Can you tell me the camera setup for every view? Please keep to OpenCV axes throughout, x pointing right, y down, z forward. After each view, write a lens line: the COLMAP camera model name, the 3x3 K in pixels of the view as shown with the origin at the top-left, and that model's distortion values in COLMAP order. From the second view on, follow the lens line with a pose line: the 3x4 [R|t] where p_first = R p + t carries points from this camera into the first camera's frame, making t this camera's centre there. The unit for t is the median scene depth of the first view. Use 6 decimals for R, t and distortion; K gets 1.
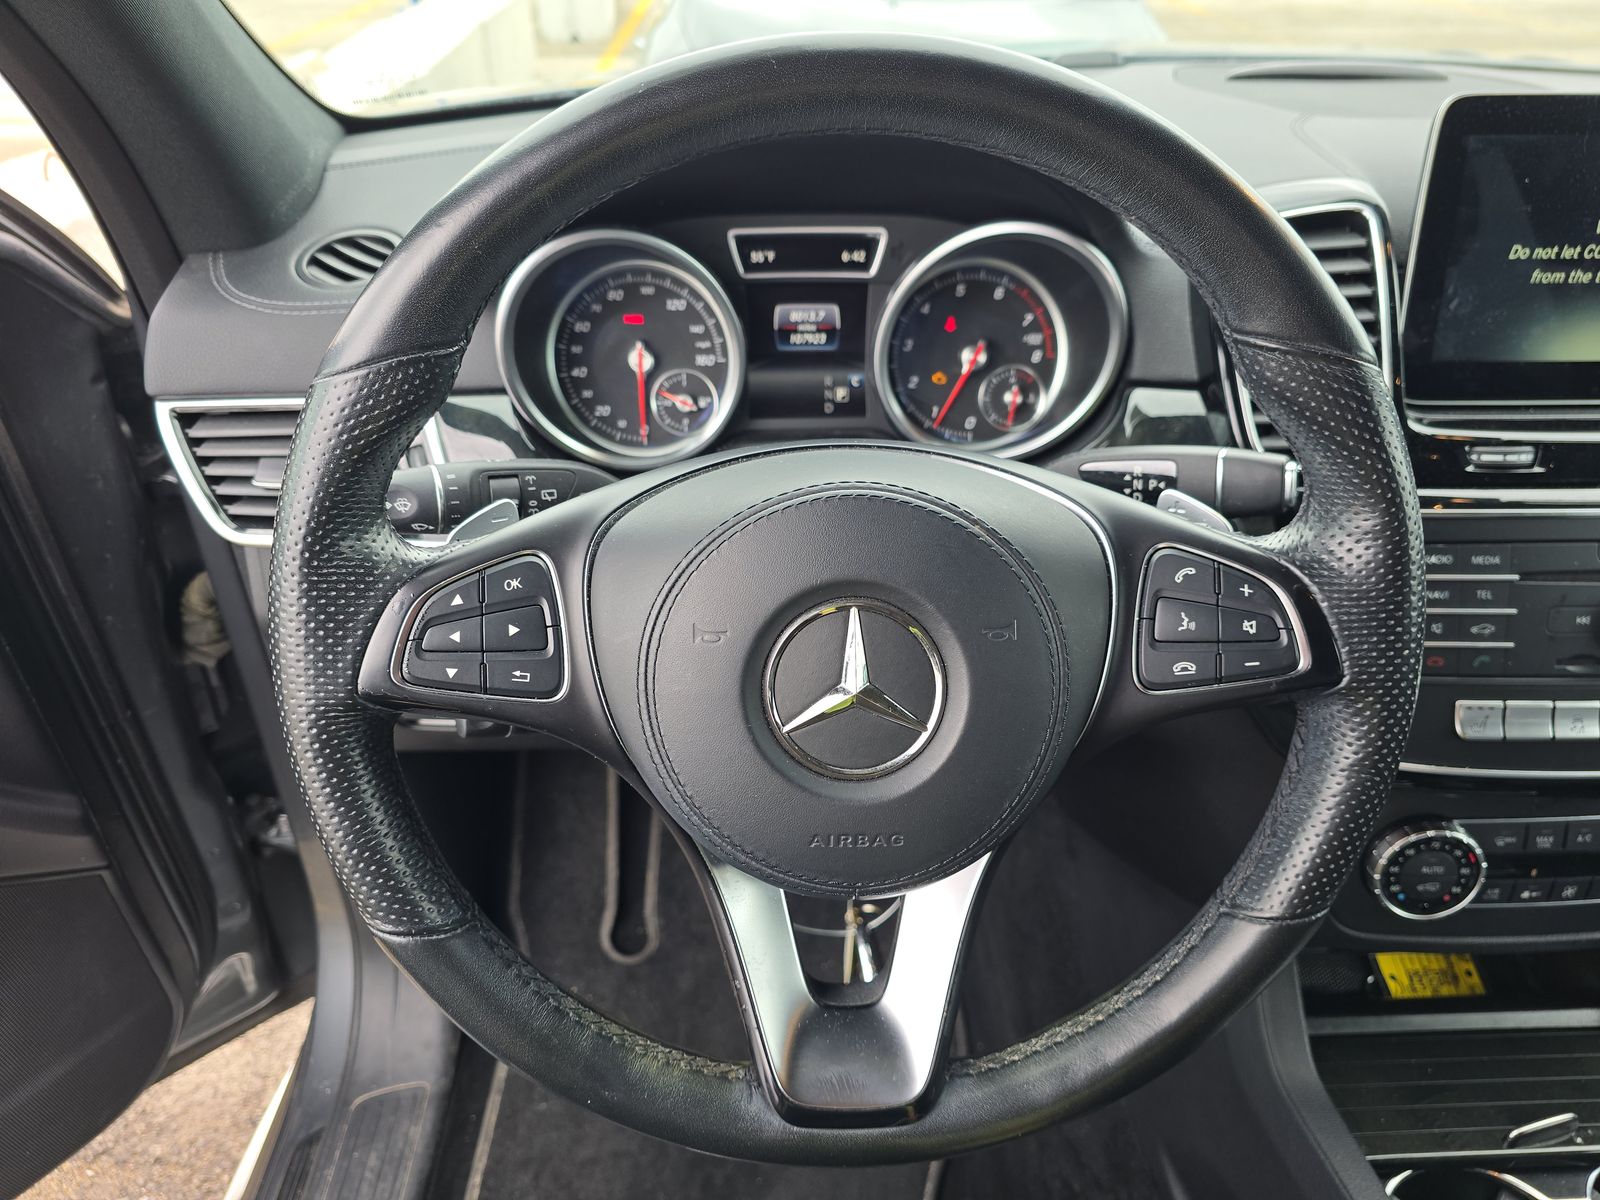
lens RADIAL K [[1069.1, 0, 799.3], [0, 1069.1, 599.2], [0, 0, 1]] dist [-0.010846, -0.003322]
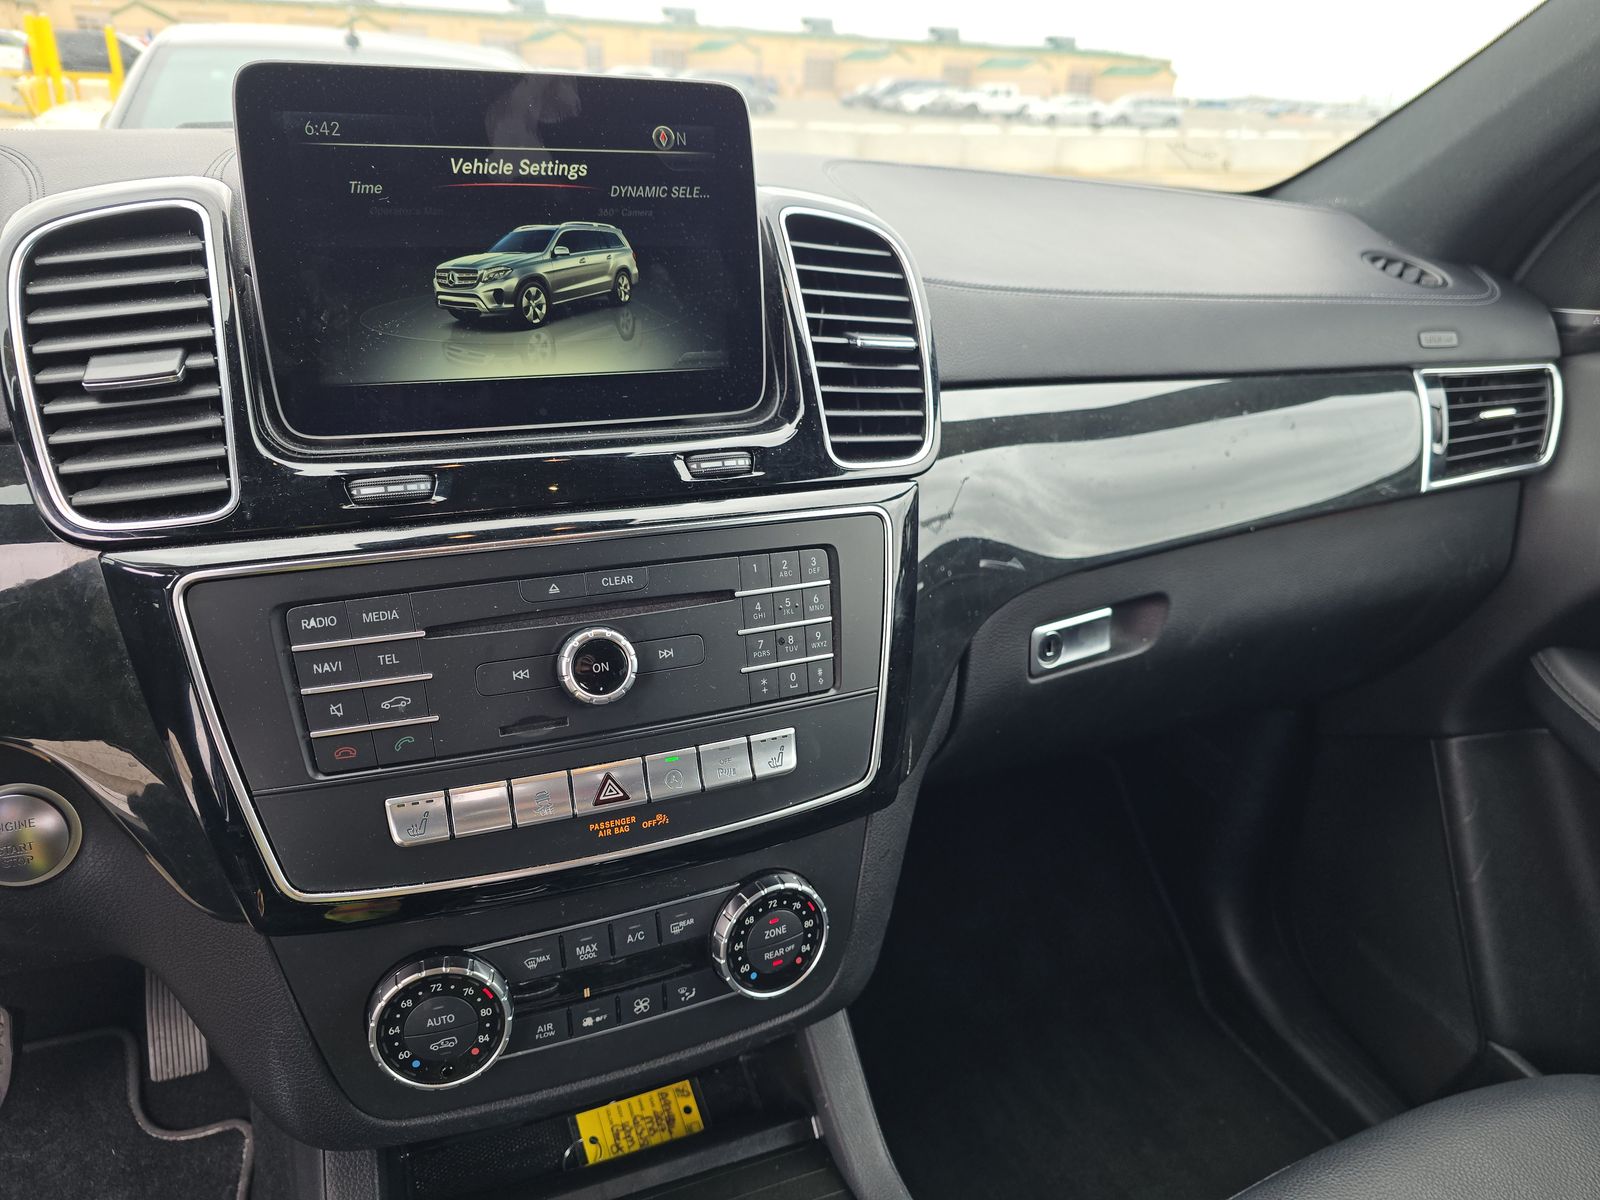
lens RADIAL K [[1069.1, 0, 799.8], [0, 1069.1, 600.6], [0, 0, 1]] dist [-0.010846, -0.003322]
pose [[0.938562, -0.113499, 0.325914, 0.619471], [0.158415, 0.980691, -0.114676, 0.084236], [-0.306605, 0.159261, 0.938418, 0.141261]]
